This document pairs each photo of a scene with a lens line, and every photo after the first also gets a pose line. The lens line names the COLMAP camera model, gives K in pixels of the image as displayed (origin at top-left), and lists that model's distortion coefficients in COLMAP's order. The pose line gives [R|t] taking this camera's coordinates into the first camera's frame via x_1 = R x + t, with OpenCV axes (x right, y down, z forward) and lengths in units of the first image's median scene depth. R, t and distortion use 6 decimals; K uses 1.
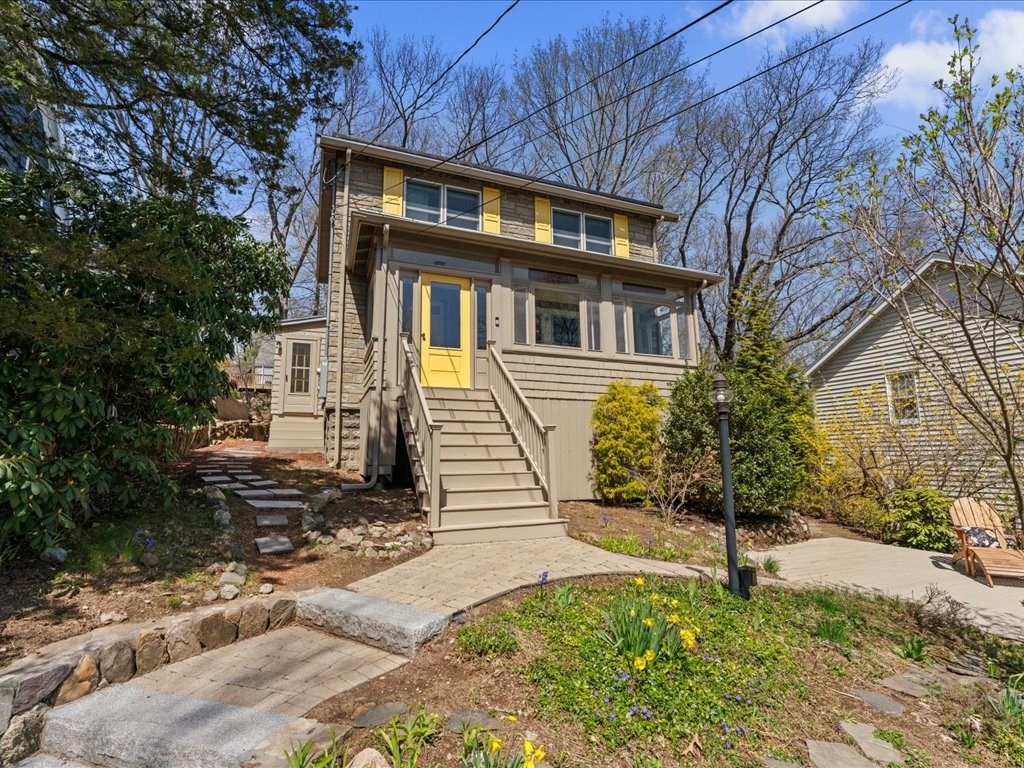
lens RADIAL K [[476.4, 0, 490.1], [0, 476.4, 387.4], [0, 0, 1]] dist [0.000242, 0.000127]
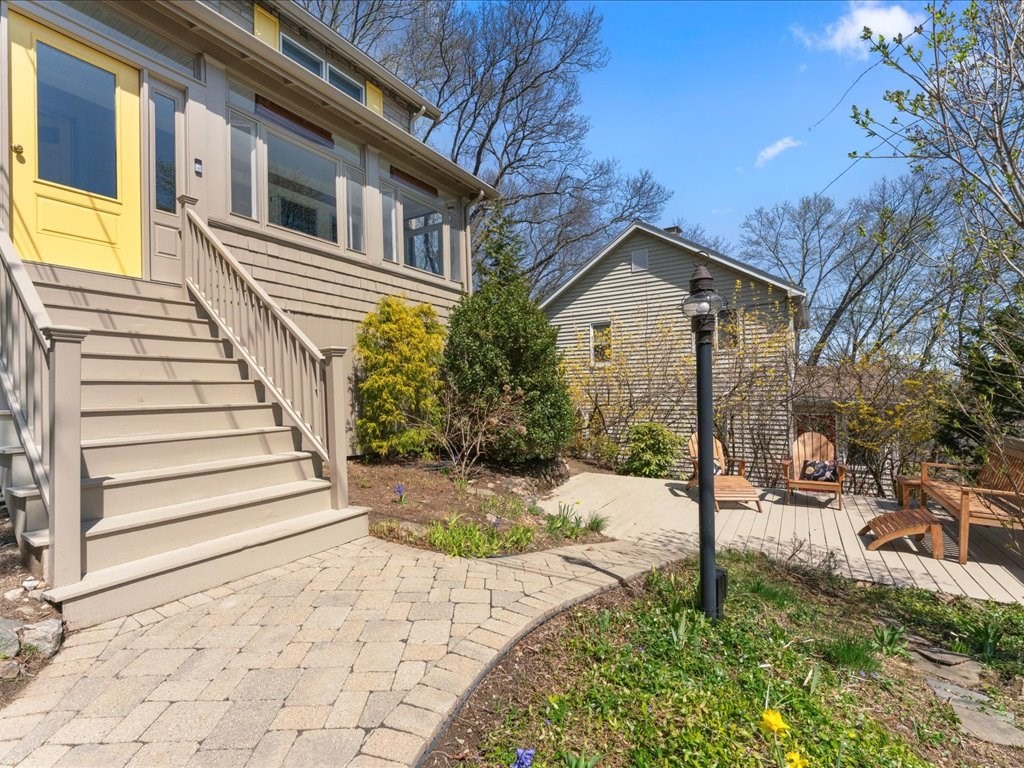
lens RADIAL K [[480.0, 0, 505.5], [0, 480.0, 387.8], [0, 0, 1]] dist [-0.001183, 0.000312]
pose [[0.796437, 0.001257, 0.604720, -0.041740], [-0.081068, 0.991193, 0.104709, 0.036063], [-0.599263, -0.132418, 0.789525, 0.300012]]
